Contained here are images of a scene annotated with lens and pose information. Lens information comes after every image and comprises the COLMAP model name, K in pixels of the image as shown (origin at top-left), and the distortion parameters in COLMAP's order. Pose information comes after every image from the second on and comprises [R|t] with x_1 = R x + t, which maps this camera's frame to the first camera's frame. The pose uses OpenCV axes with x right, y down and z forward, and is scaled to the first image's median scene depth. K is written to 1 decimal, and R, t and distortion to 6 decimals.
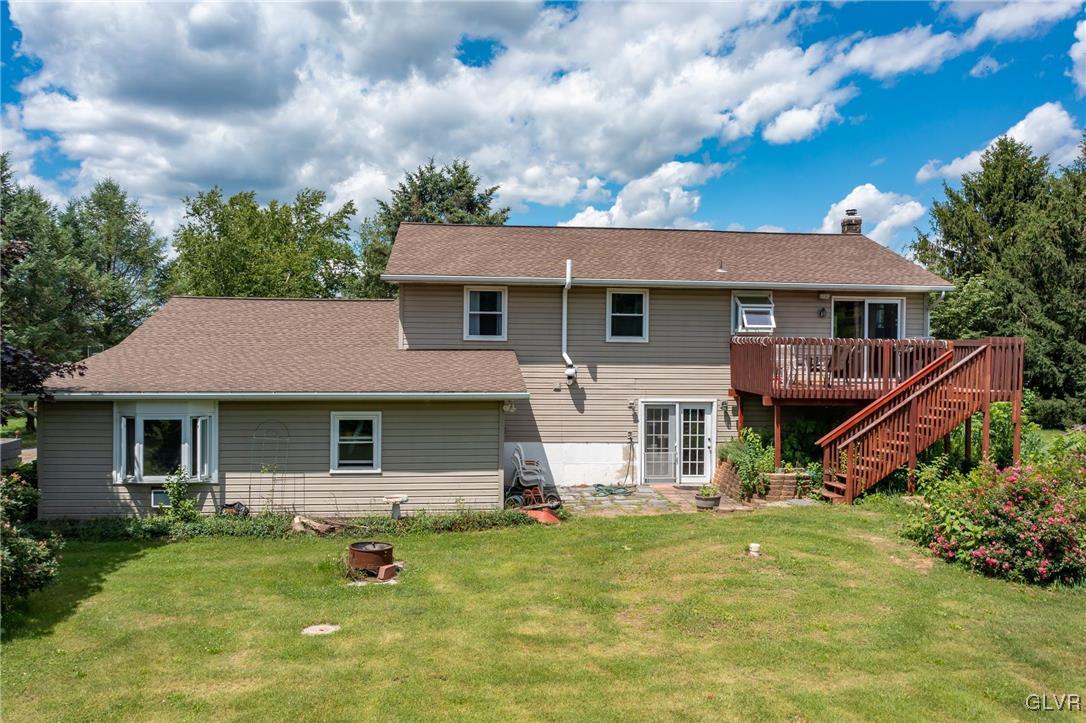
lens RADIAL K [[870.9, 0, 543.0], [0, 870.9, 361.5], [0, 0, 1]] dist [-0.012523, -0.003609]
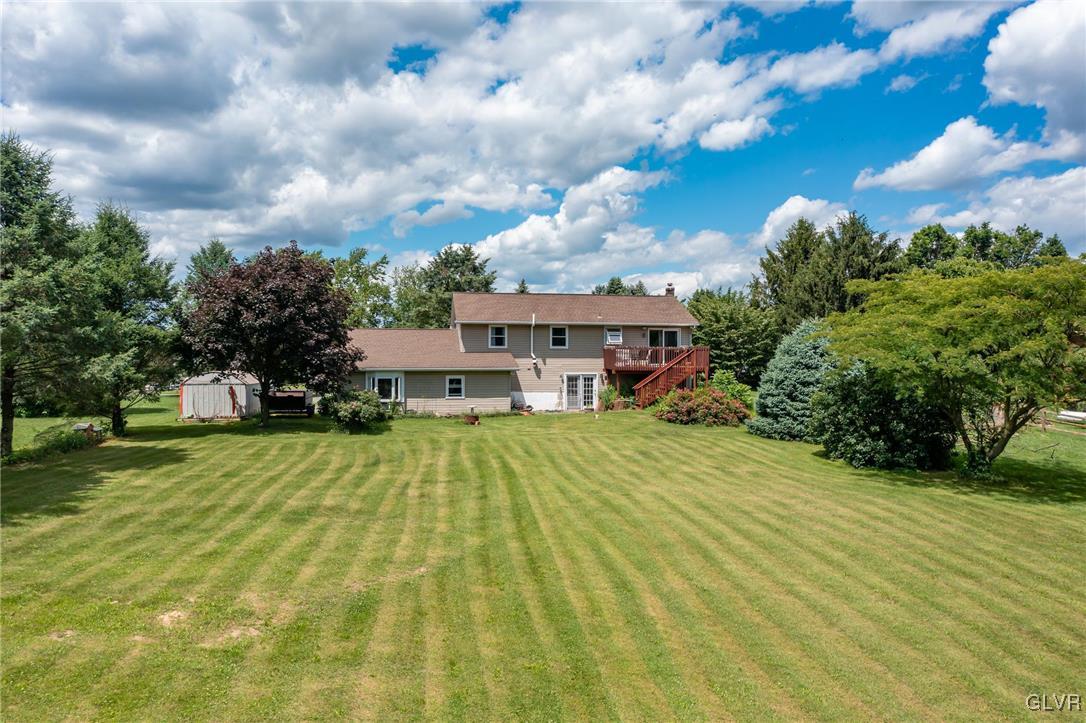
lens RADIAL K [[870.9, 0, 543.0], [0, 870.9, 361.5], [0, 0, 1]] dist [-0.012523, -0.003609]
pose [[0.997669, -0.006235, 0.067955, -0.102646], [0.006750, 0.999950, -0.007353, 0.028845], [-0.067905, 0.007794, 0.997661, -1.298969]]
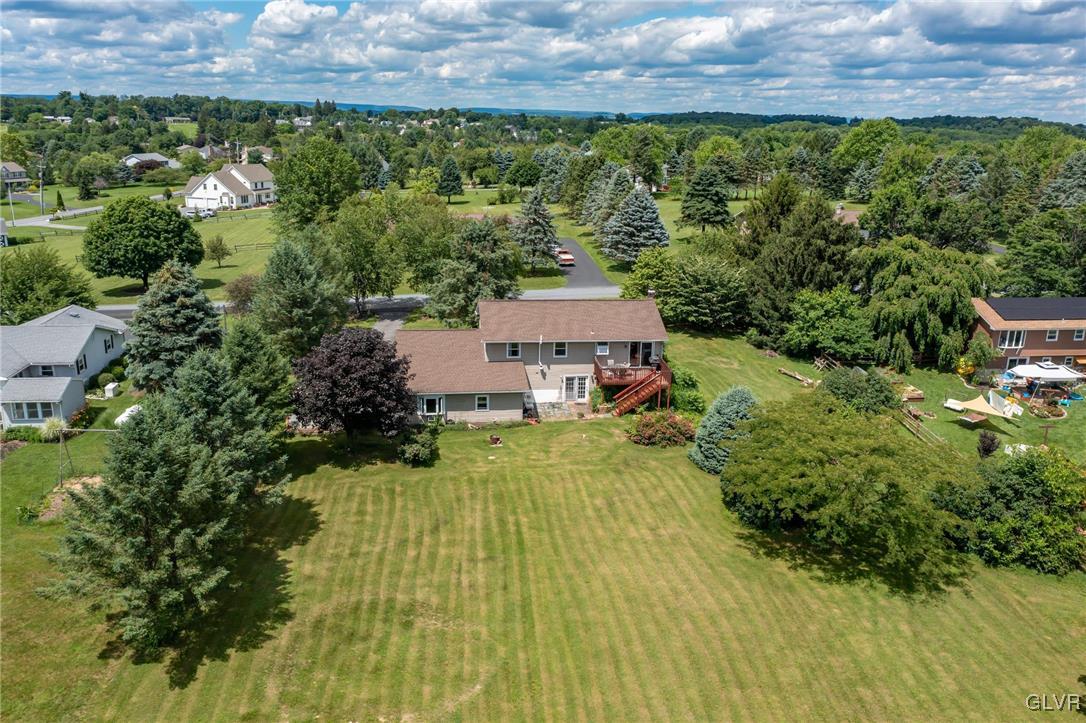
lens RADIAL K [[894.7, 0, 543.0], [0, 894.7, 361.5], [0, 0, 1]] dist [-0.003680, -0.000843]
pose [[0.998741, -0.003037, 0.050077, -0.118422], [-0.010421, 0.963834, 0.266299, -0.833635], [-0.049074, -0.266486, 0.962589, -1.989086]]
